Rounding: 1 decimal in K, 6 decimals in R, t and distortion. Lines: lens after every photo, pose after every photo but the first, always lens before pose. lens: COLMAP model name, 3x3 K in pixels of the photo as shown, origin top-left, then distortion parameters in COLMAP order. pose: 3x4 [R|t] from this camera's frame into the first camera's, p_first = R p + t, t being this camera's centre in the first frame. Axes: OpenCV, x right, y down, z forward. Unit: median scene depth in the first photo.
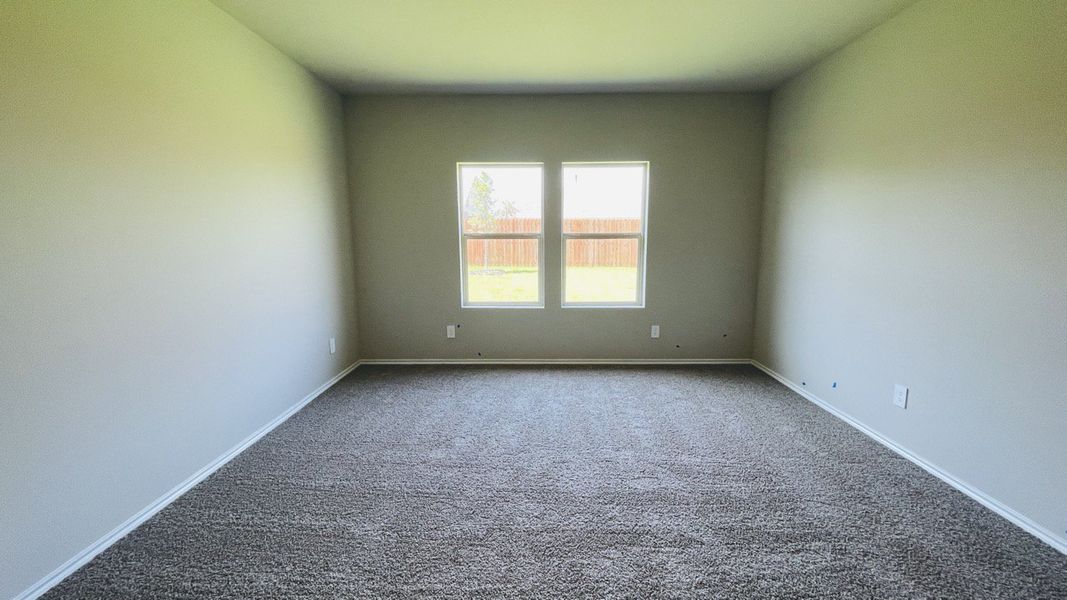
lens RADIAL K [[434.4, 0, 533.5], [0, 434.4, 300.0], [0, 0, 1]] dist [0.010368, -0.000347]
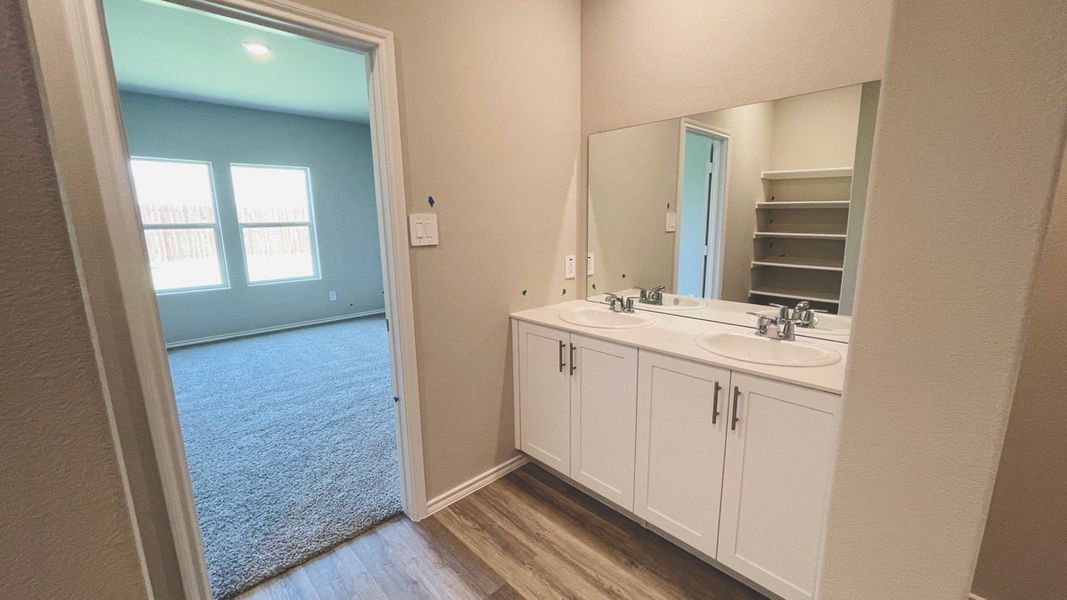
lens RADIAL K [[434.7, 0, 533.5], [0, 434.7, 300.0], [0, 0, 1]] dist [-0.001512, -0.000155]
pose [[0.722173, -0.138704, 0.677663, -0.190931], [0.119149, 0.989990, 0.075656, 0.061428], [-0.681373, 0.026106, 0.731470, -0.417305]]
